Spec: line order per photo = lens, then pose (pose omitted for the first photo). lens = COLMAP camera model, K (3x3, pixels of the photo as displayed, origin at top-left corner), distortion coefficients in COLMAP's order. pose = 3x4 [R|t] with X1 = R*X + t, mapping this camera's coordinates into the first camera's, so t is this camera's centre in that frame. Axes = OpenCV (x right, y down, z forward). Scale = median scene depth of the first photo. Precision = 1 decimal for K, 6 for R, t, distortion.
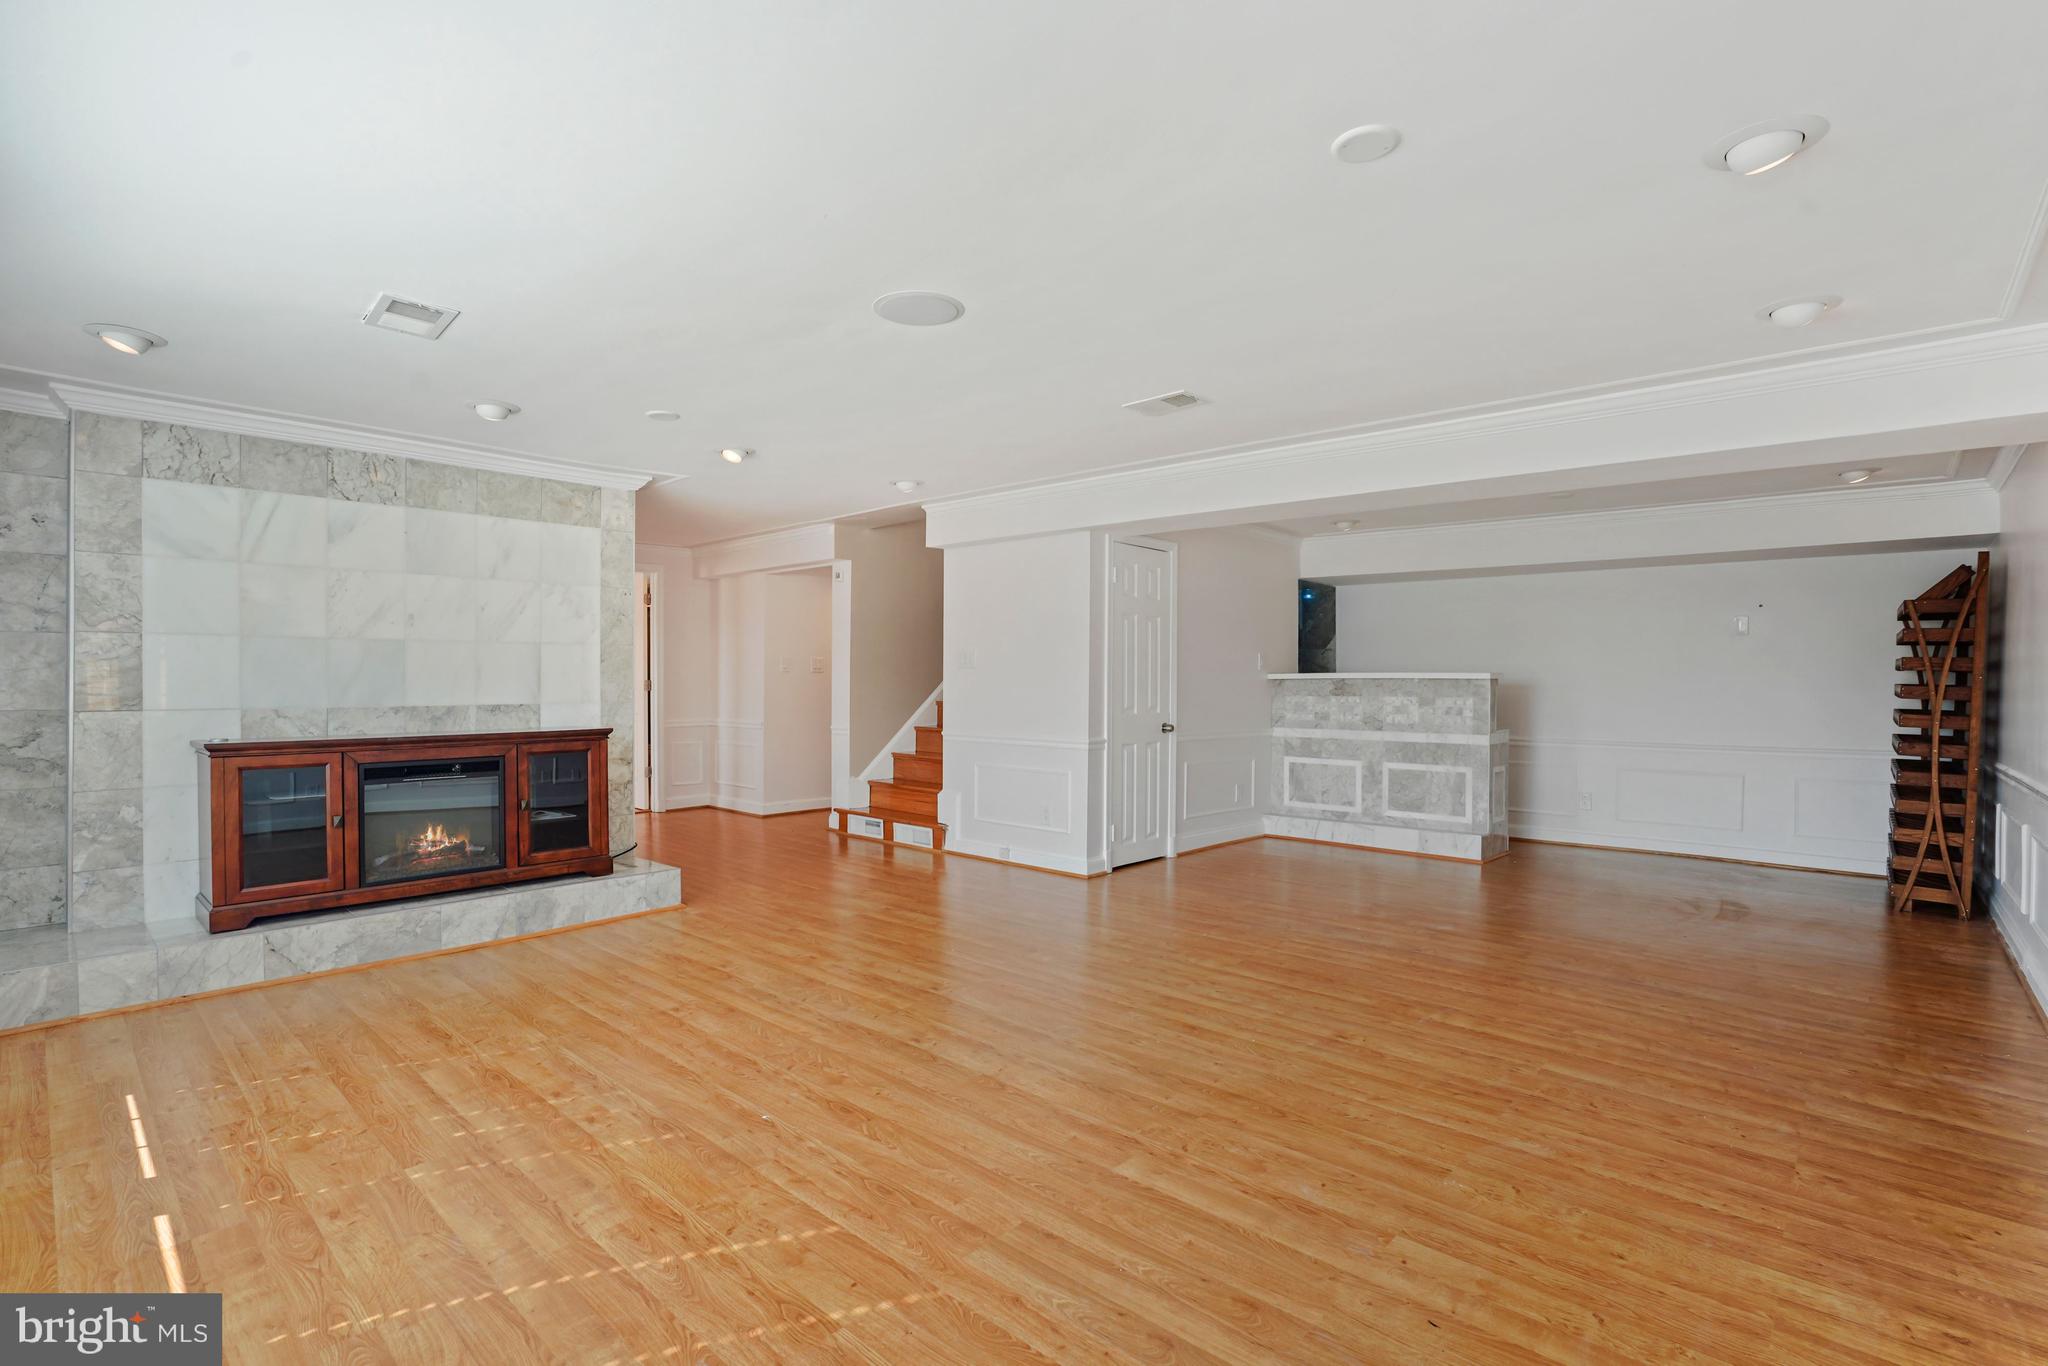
lens RADIAL K [[951.0, 0, 1007.8], [0, 951.0, 689.4], [0, 0, 1]] dist [0.000398, -0.000451]
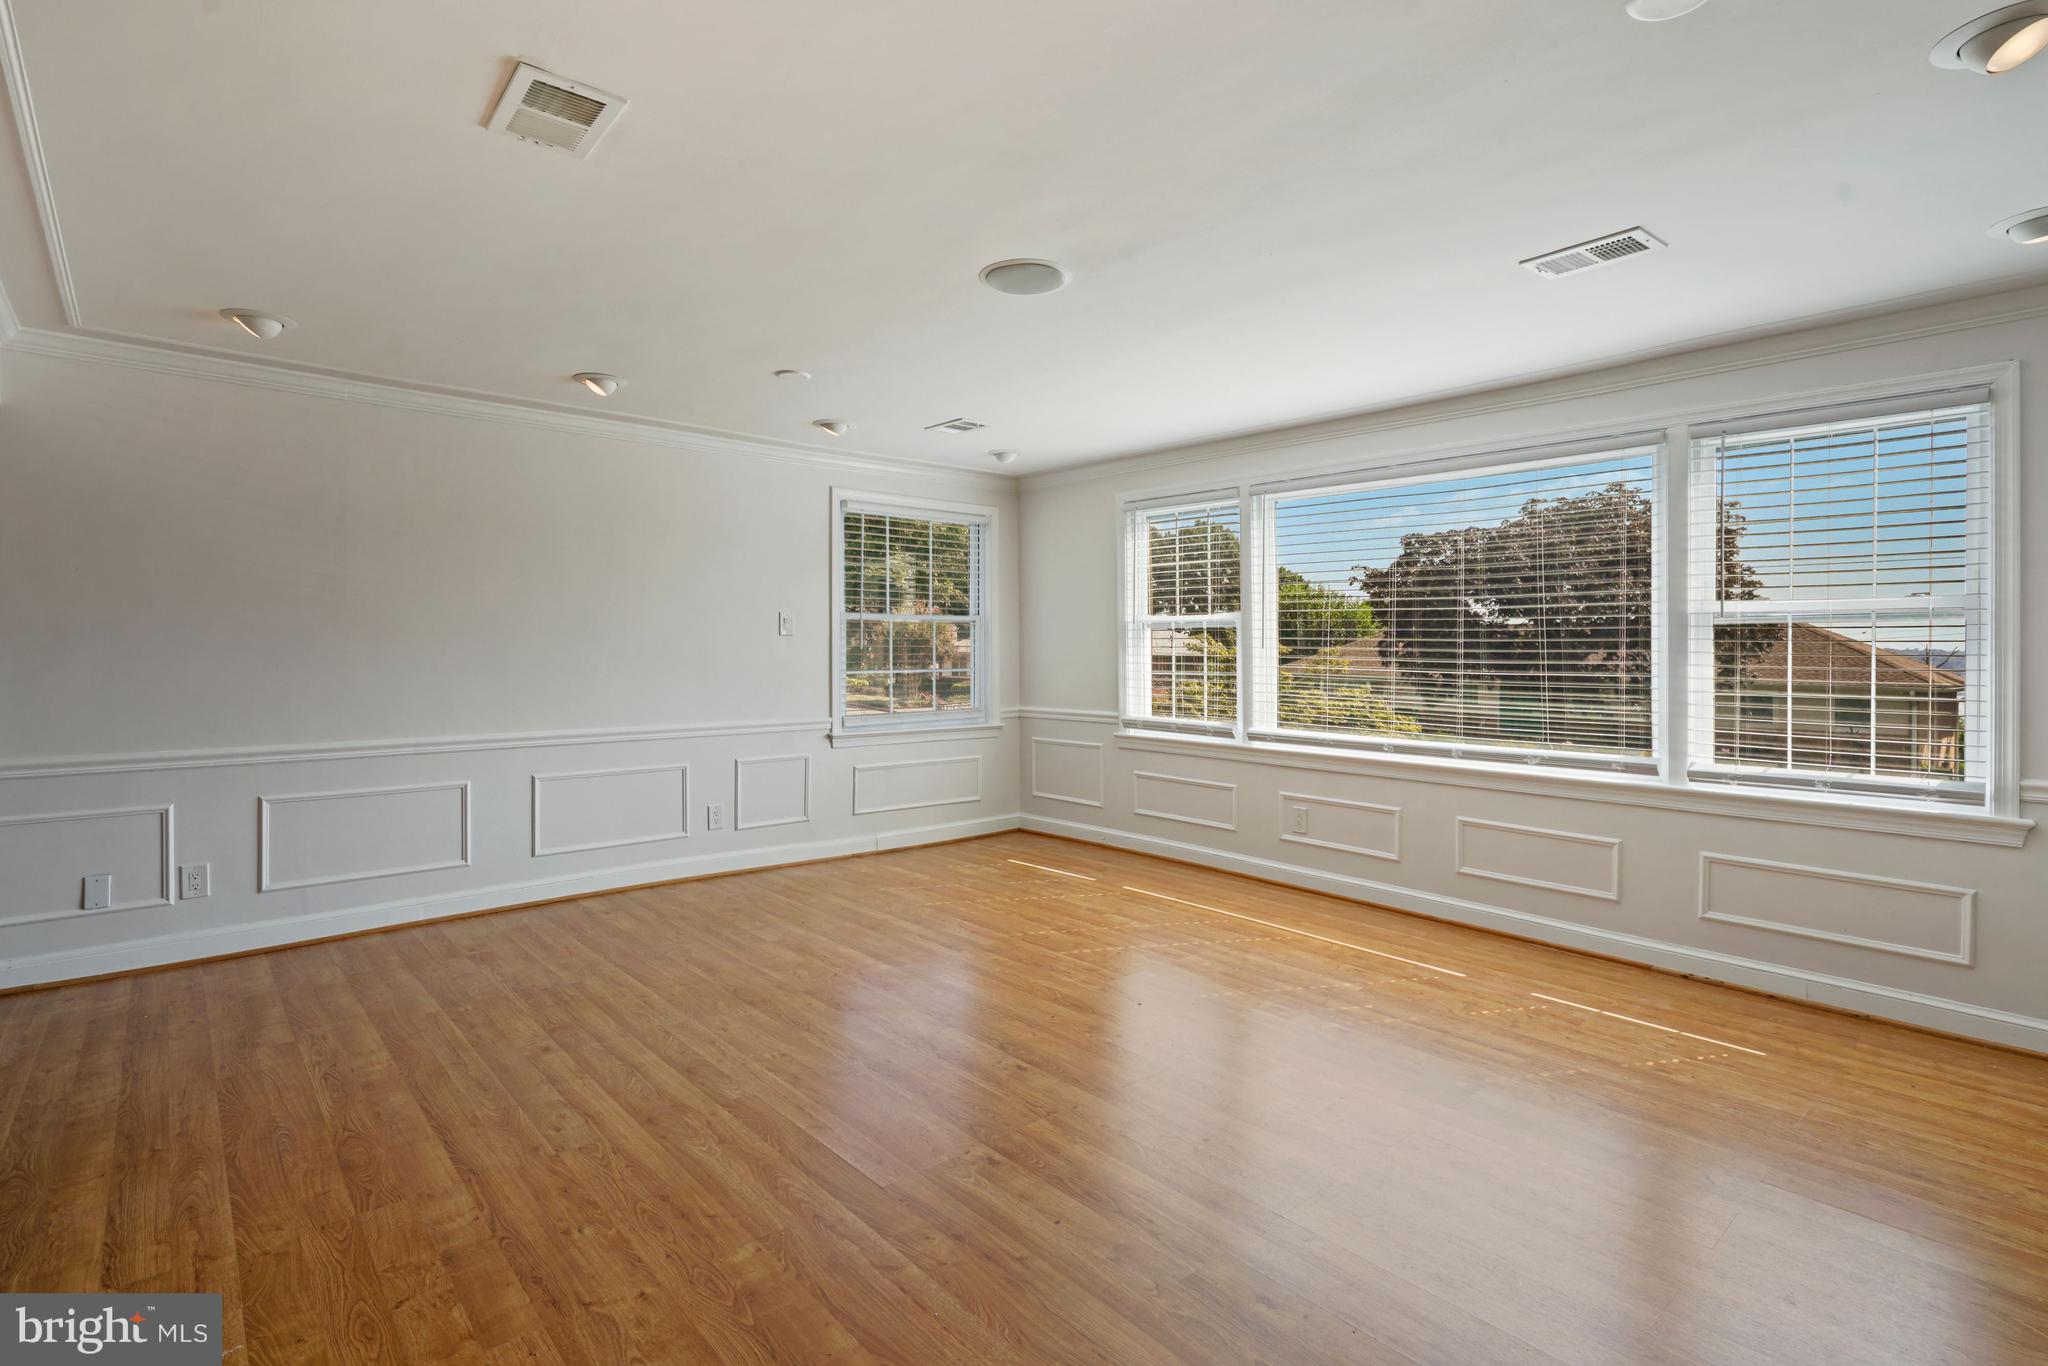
lens RADIAL K [[951.0, 0, 1020.7], [0, 951.0, 662.9], [0, 0, 1]] dist [0.000398, -0.000451]
pose [[-0.996135, -0.007896, 0.087480, -0.171874], [-0.006543, 0.999855, 0.015745, -0.015343], [-0.087592, 0.015111, -0.996042, 1.888391]]
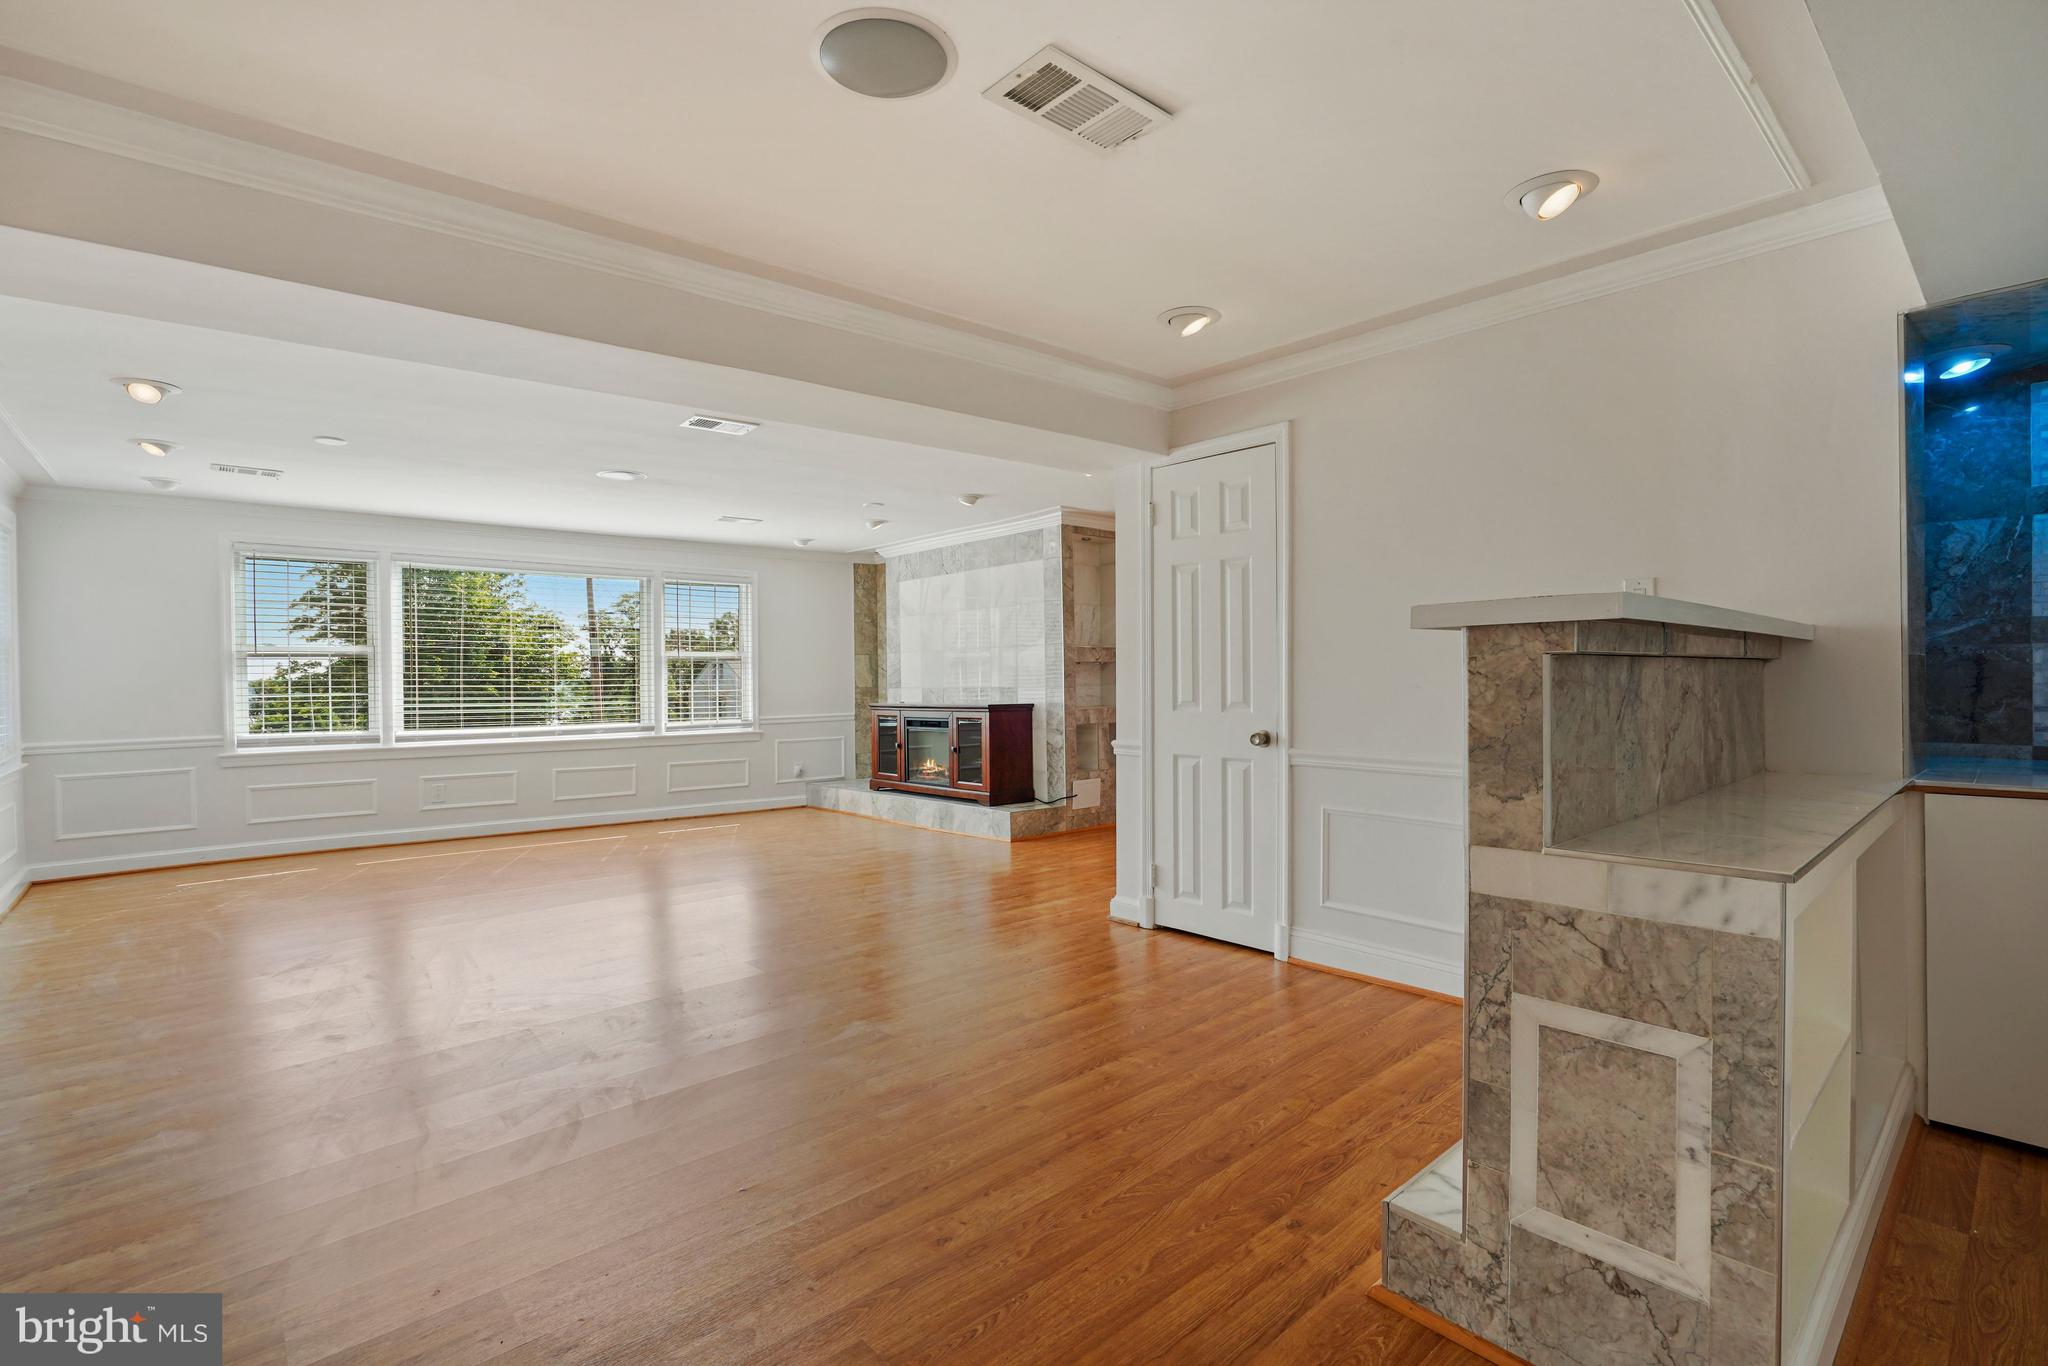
lens RADIAL K [[951.0, 0, 1004.0], [0, 951.0, 681.5], [0, 0, 1]] dist [0.000398, -0.000451]
pose [[-0.087029, 0.001068, -0.996205, 1.596526], [0.006087, 0.999981, 0.000540, 0.007975], [0.996187, -0.006016, -0.087034, 1.826699]]
